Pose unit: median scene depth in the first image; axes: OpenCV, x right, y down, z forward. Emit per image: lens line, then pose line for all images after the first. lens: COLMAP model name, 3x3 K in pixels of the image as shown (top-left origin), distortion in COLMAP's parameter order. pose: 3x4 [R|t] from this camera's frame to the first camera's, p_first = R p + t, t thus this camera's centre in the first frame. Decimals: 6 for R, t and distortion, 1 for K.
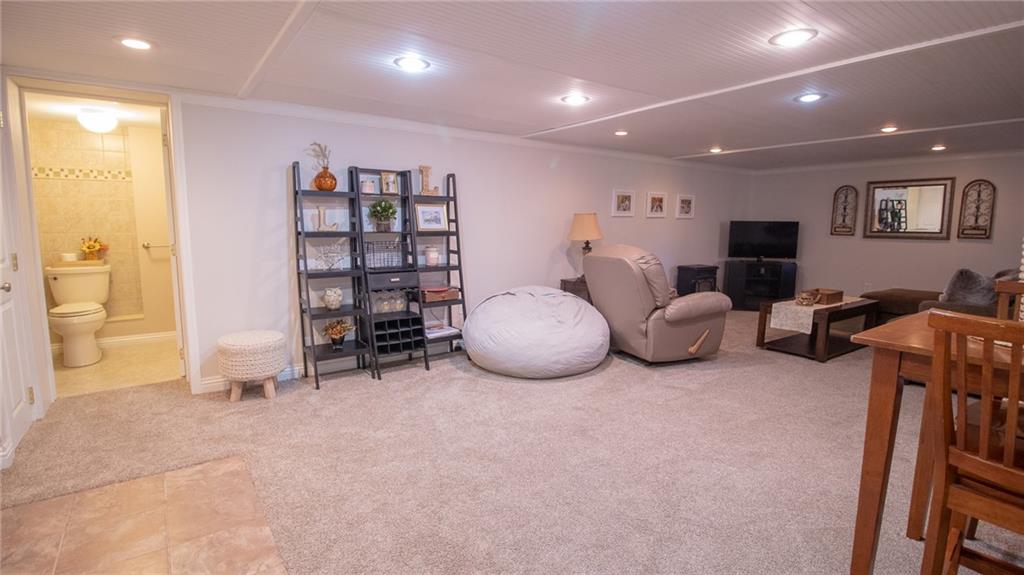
lens RADIAL K [[482.8, 0, 512.3], [0, 482.8, 285.4], [0, 0, 1]] dist [-0.001803, -0.010776]
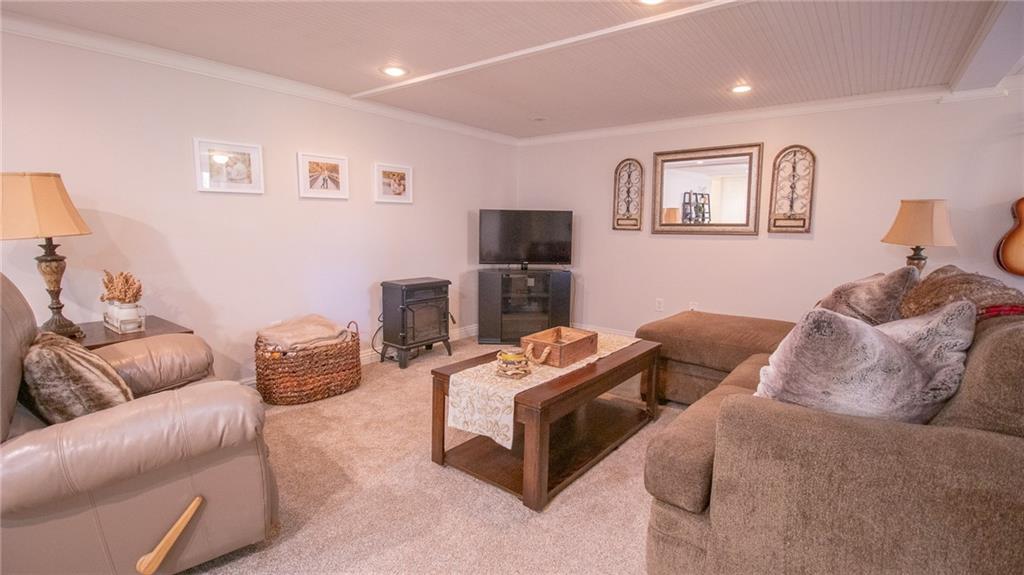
lens RADIAL K [[482.8, 0, 509.8], [0, 482.8, 282.8], [0, 0, 1]] dist [-0.001803, -0.010776]
pose [[0.959632, -0.030950, 0.279550, 0.343138], [0.032751, 0.999462, -0.001773, -0.034197], [-0.279345, 0.010857, 0.960129, 0.396836]]
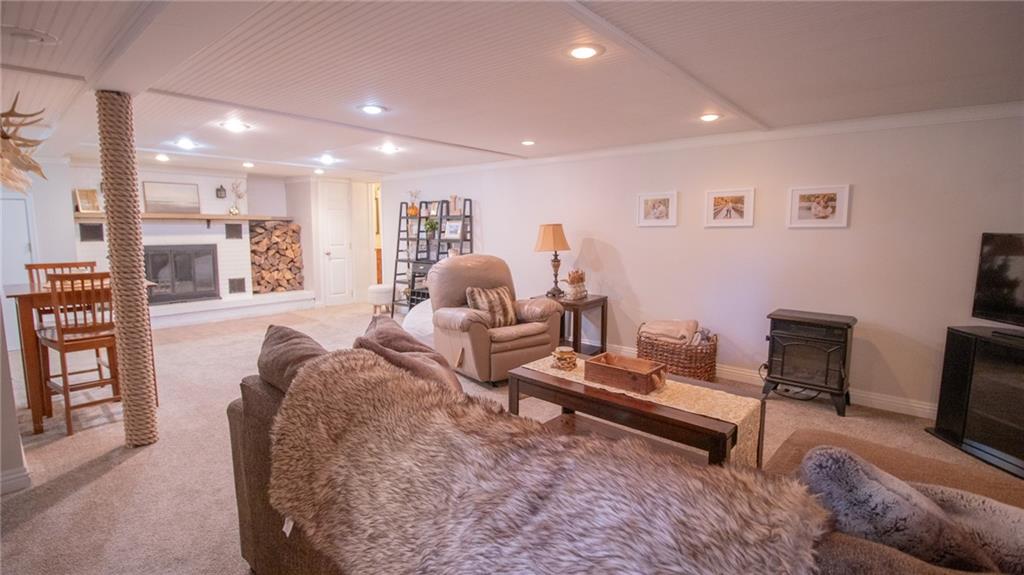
lens RADIAL K [[482.8, 0, 509.3], [0, 482.8, 287.6], [0, 0, 1]] dist [-0.001803, -0.010776]
pose [[0.203971, 0.113823, -0.972337, 0.880939], [-0.128082, 0.987783, 0.088763, -0.079138], [0.970562, 0.106434, 0.216058, 0.576098]]
